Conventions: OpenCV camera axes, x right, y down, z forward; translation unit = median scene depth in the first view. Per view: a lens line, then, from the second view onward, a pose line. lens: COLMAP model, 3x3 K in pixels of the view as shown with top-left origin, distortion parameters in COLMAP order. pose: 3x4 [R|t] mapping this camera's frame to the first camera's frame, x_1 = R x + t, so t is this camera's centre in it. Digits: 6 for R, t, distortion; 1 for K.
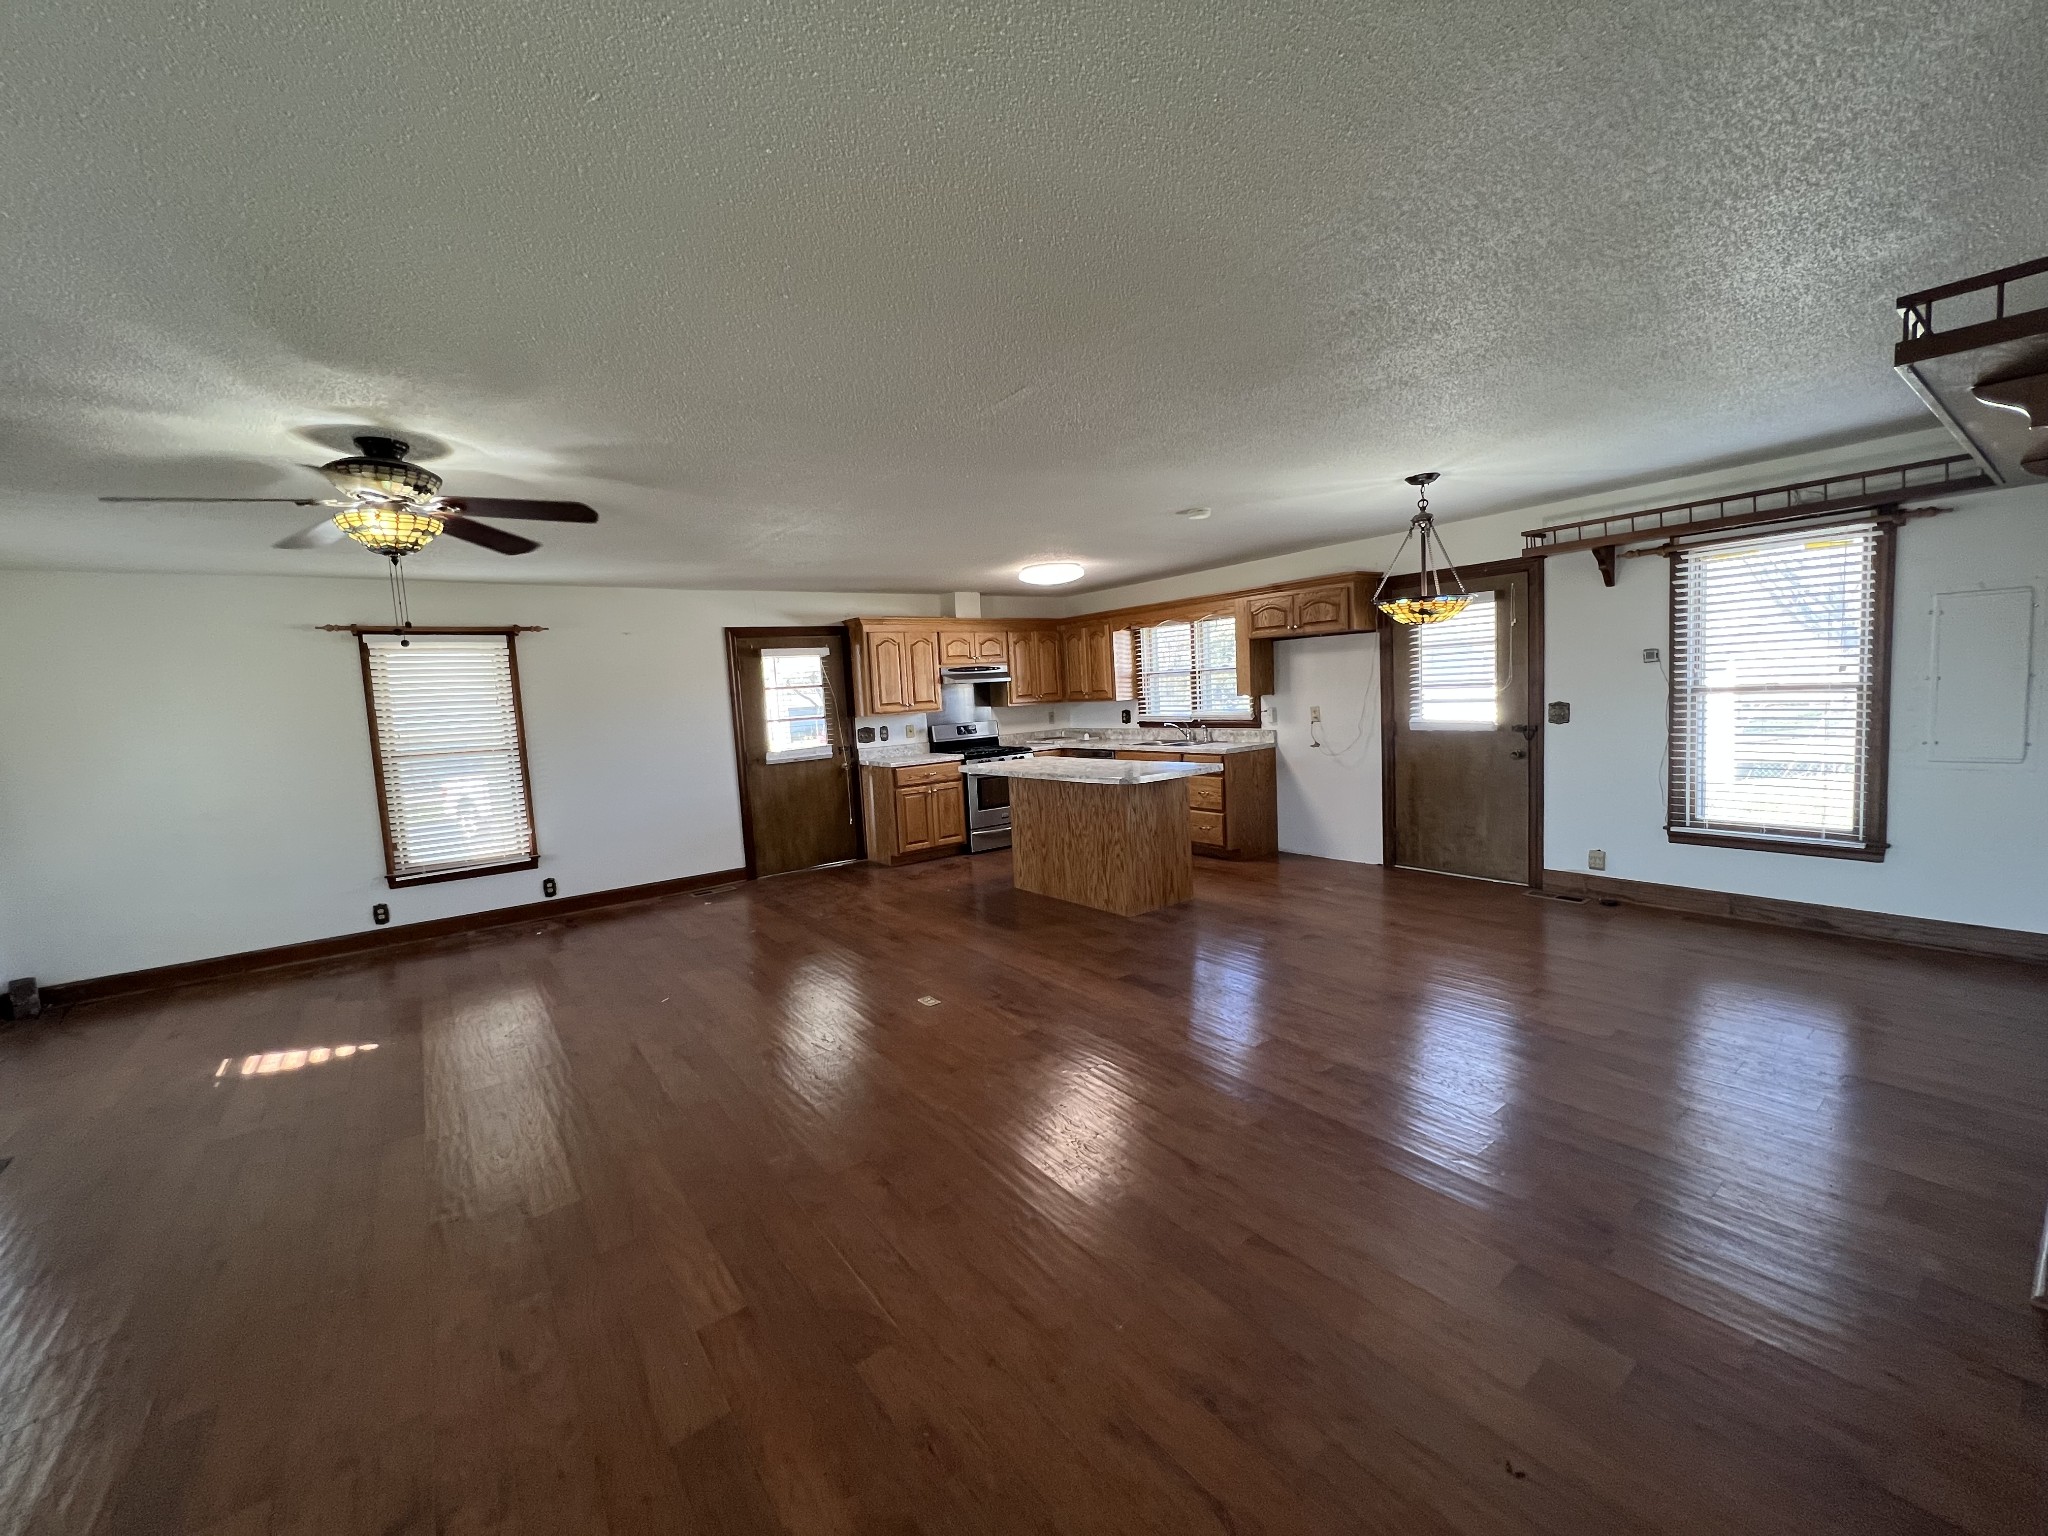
lens RADIAL K [[824.2, 0, 1025.5], [0, 824.2, 763.6], [0, 0, 1]] dist [-0.002605, 0.001384]
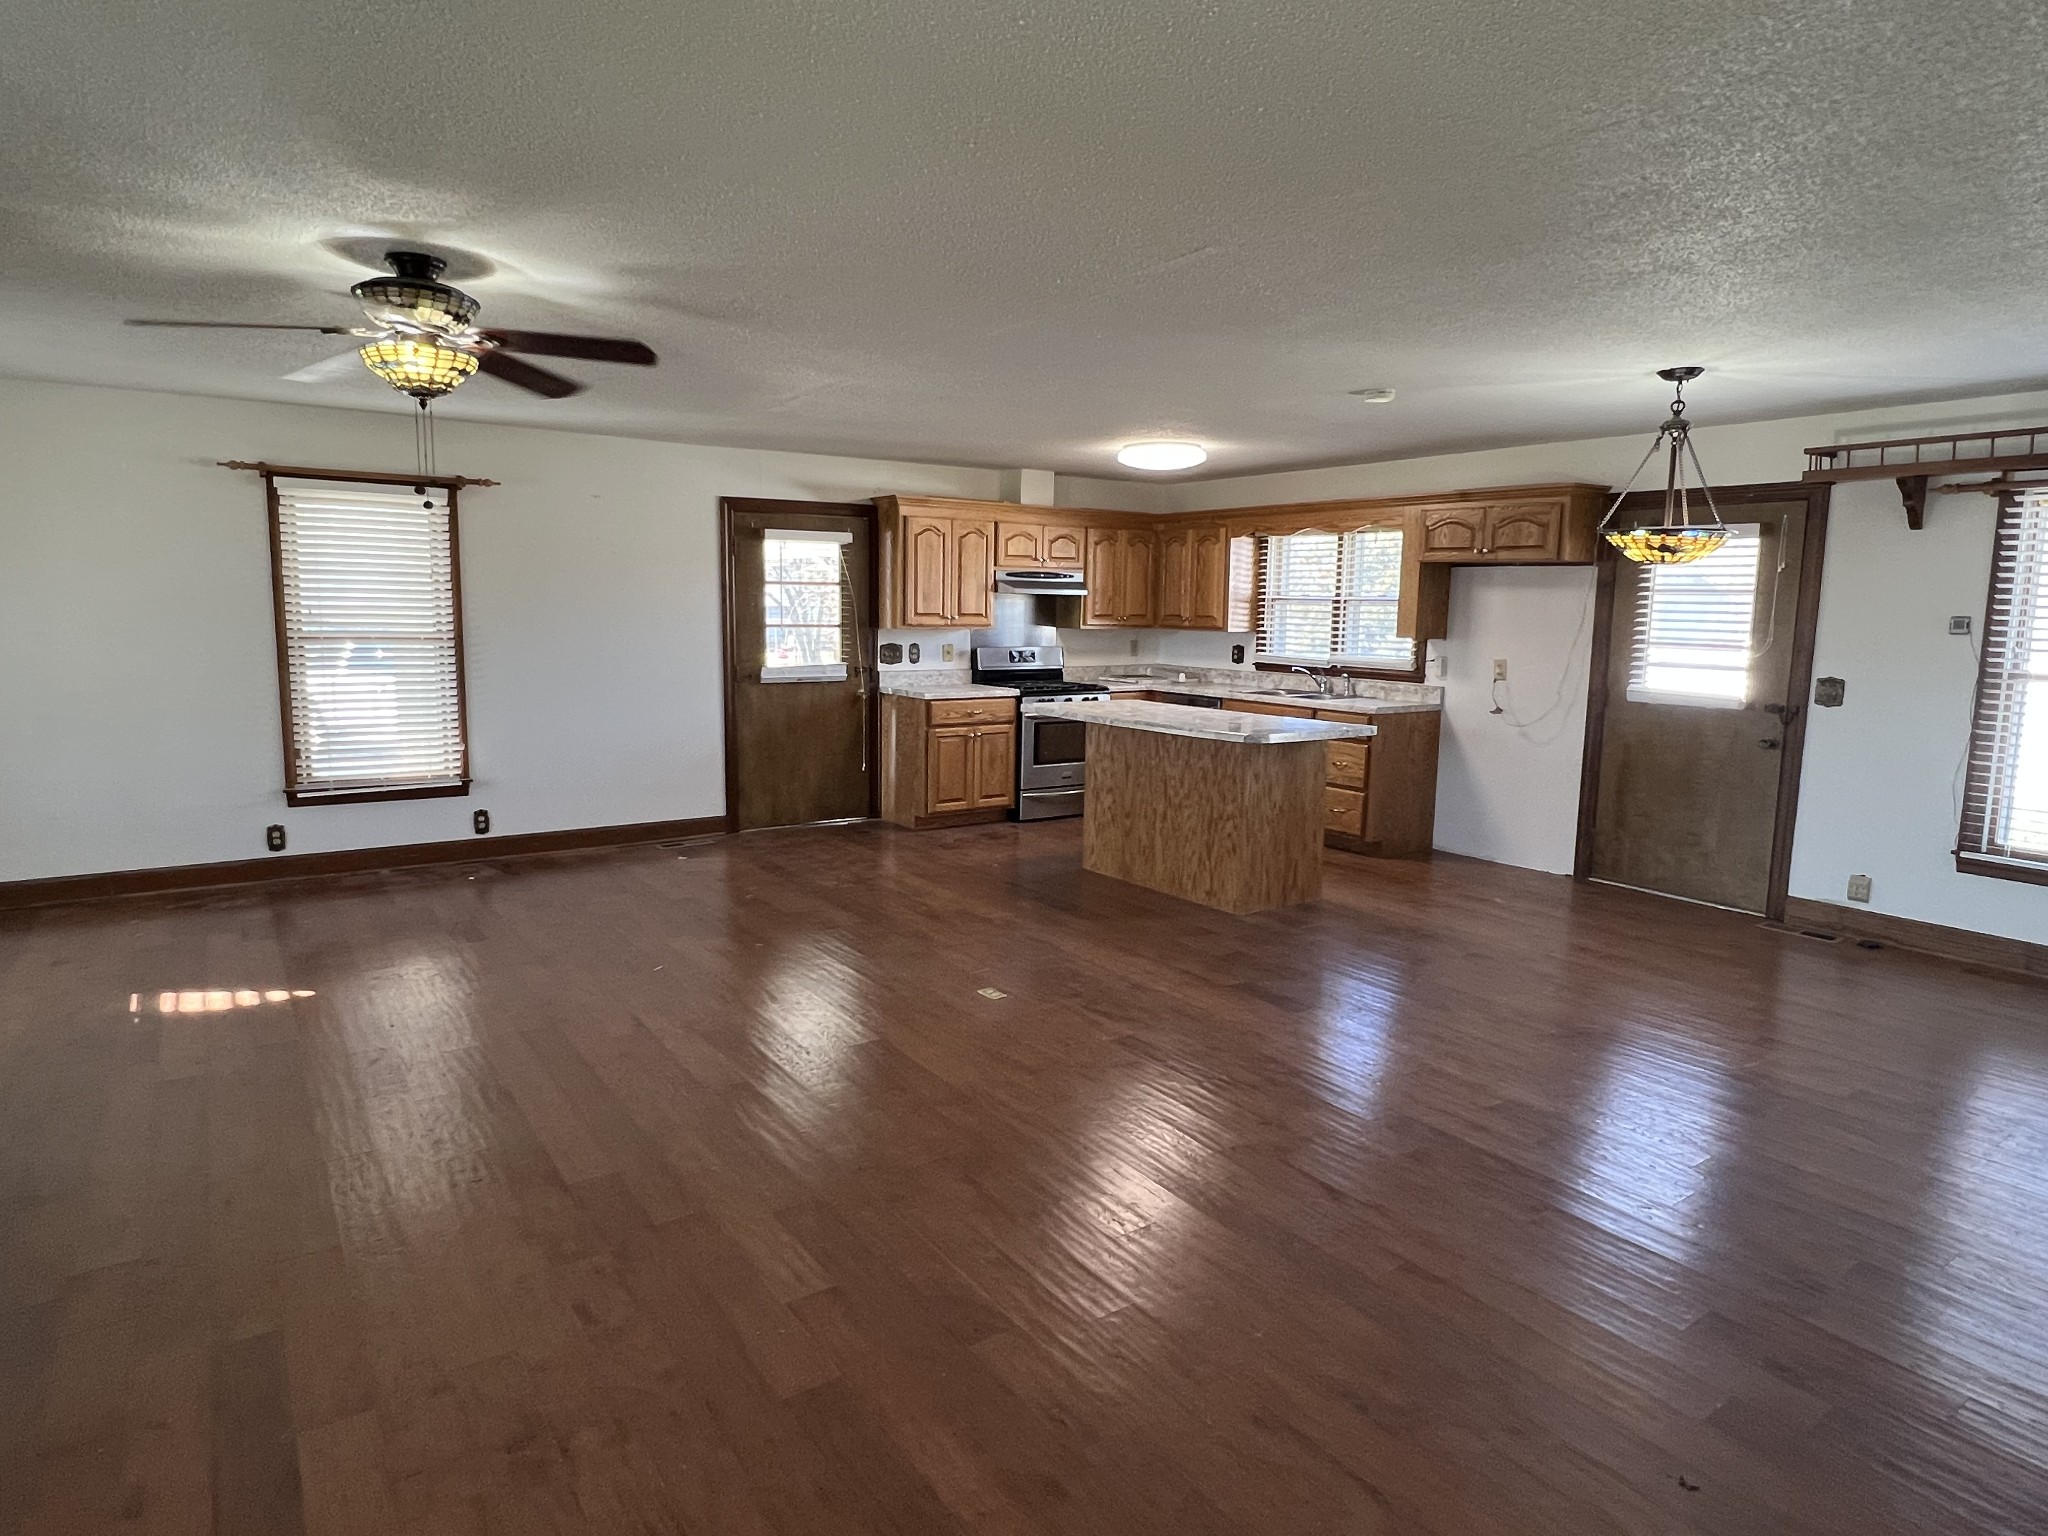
lens RADIAL K [[1180.2, 0, 1022.0], [0, 1180.2, 762.8], [0, 0, 1]] dist [-0.001994, 0.001222]
pose [[0.996905, 0.075330, -0.022503, -0.069193], [-0.074204, 0.996122, 0.047273, 0.007616], [0.025977, -0.045457, 0.998629, -0.115441]]
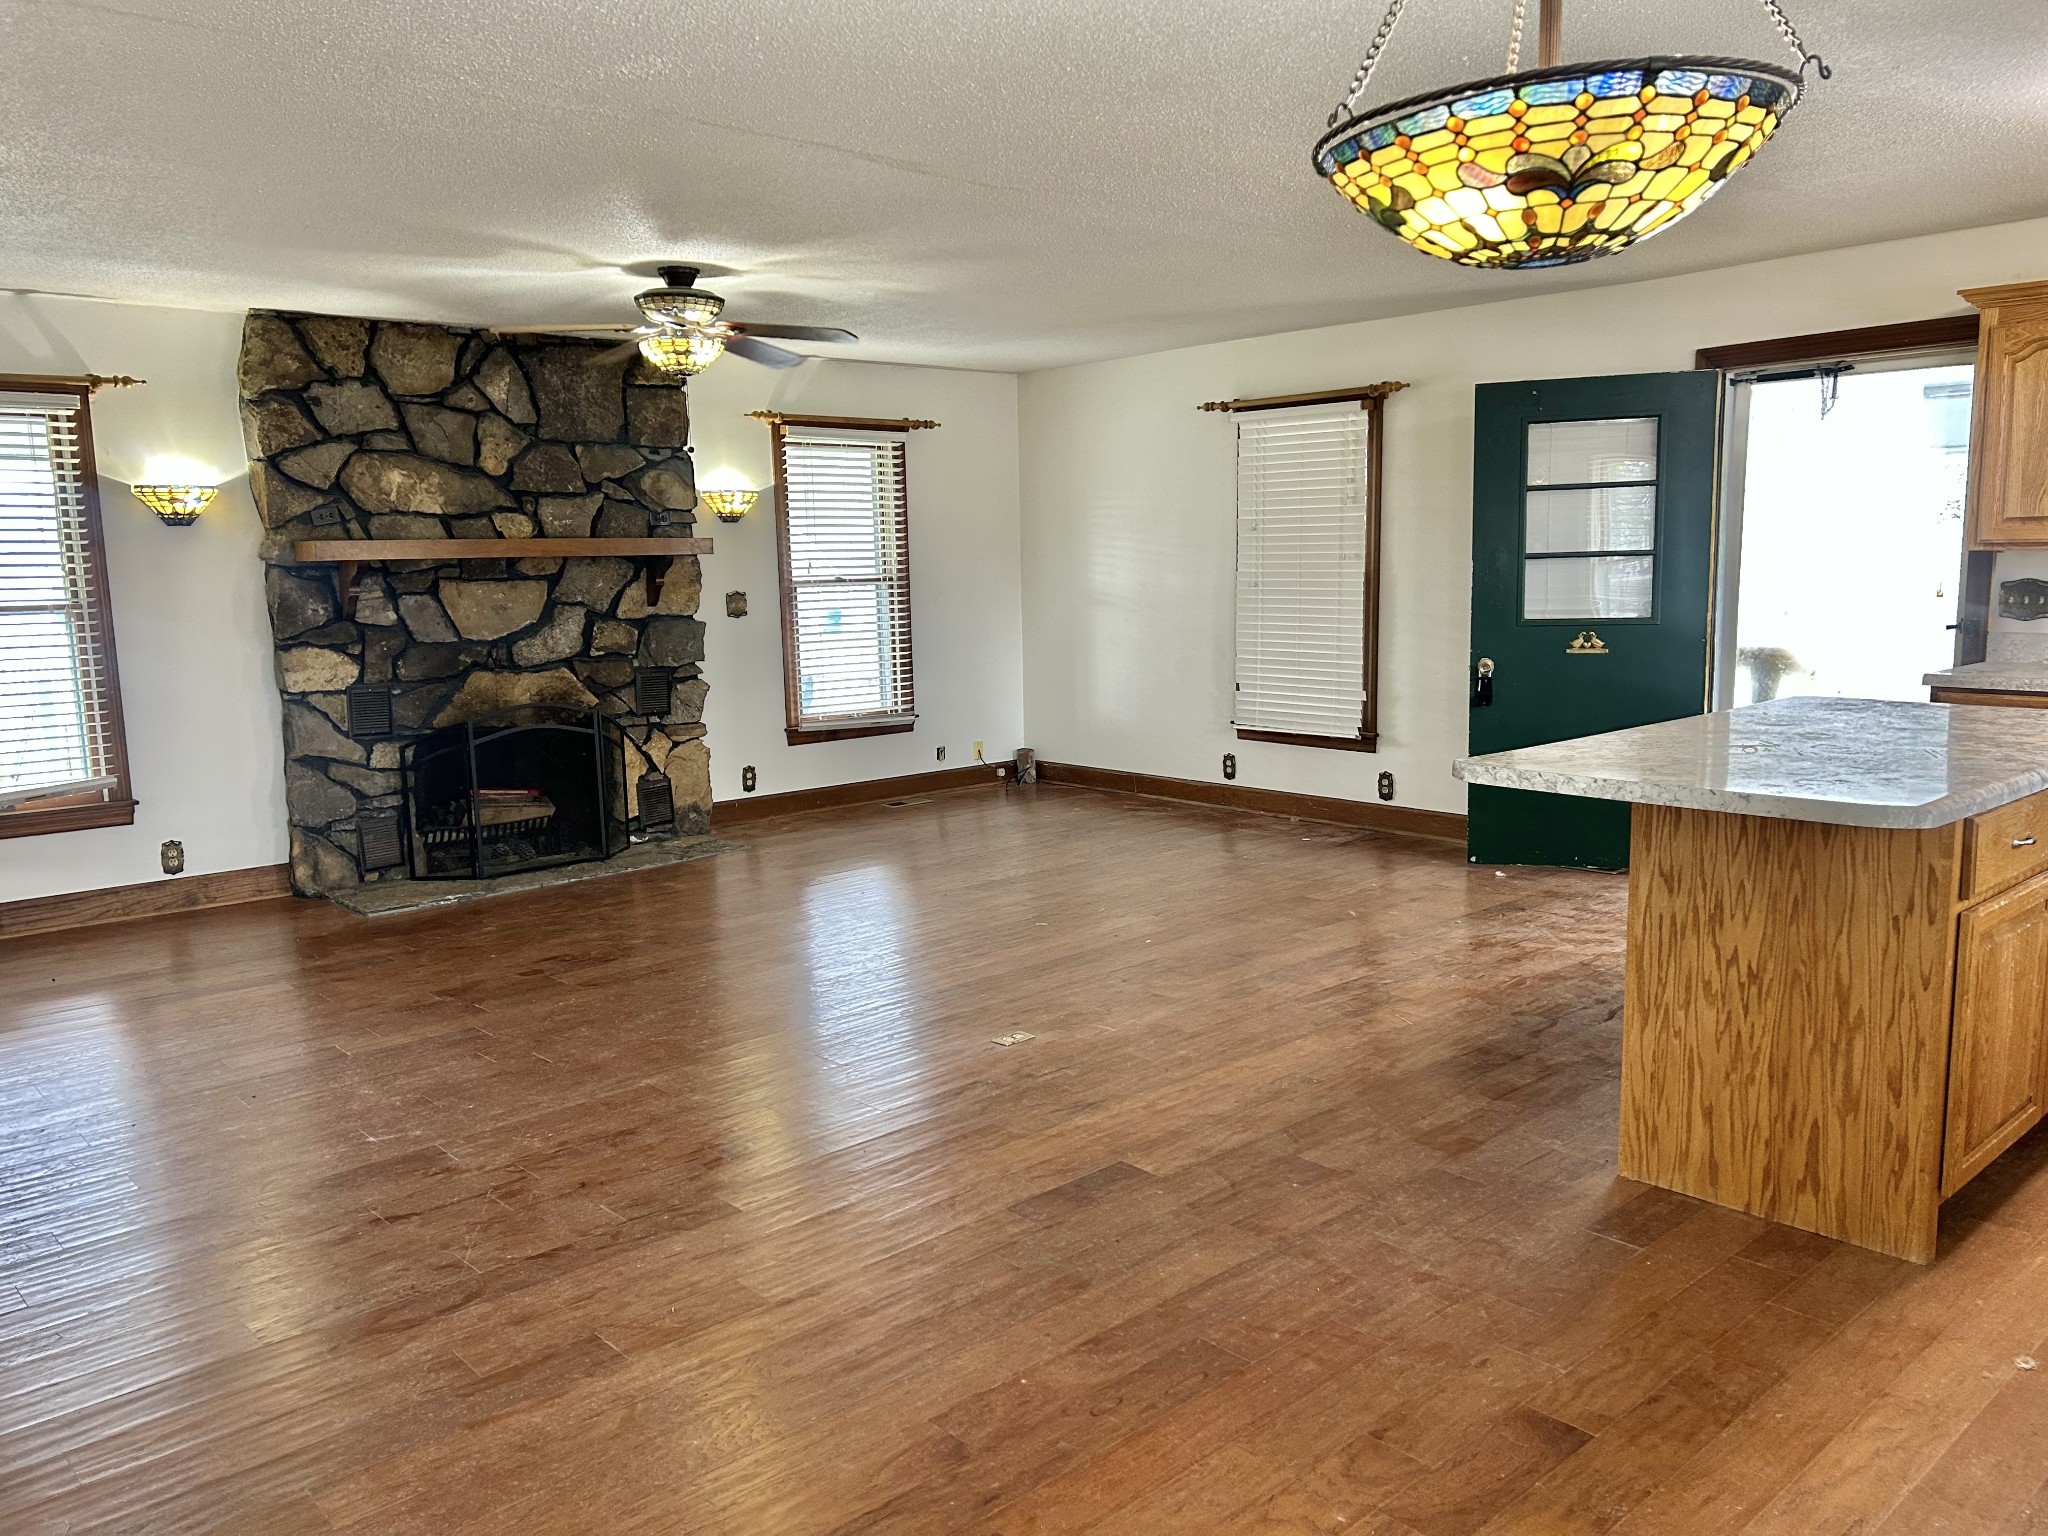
lens RADIAL K [[1556.1, 0, 1029.2], [0, 1556.1, 758.0], [0, 0, 1]] dist [0.063472, -0.067347]
pose [[0.095158, 0.186575, -0.977822, 0.834267], [-0.075019, 0.980830, 0.179848, -0.103663], [0.992631, 0.056242, 0.107330, 0.762767]]
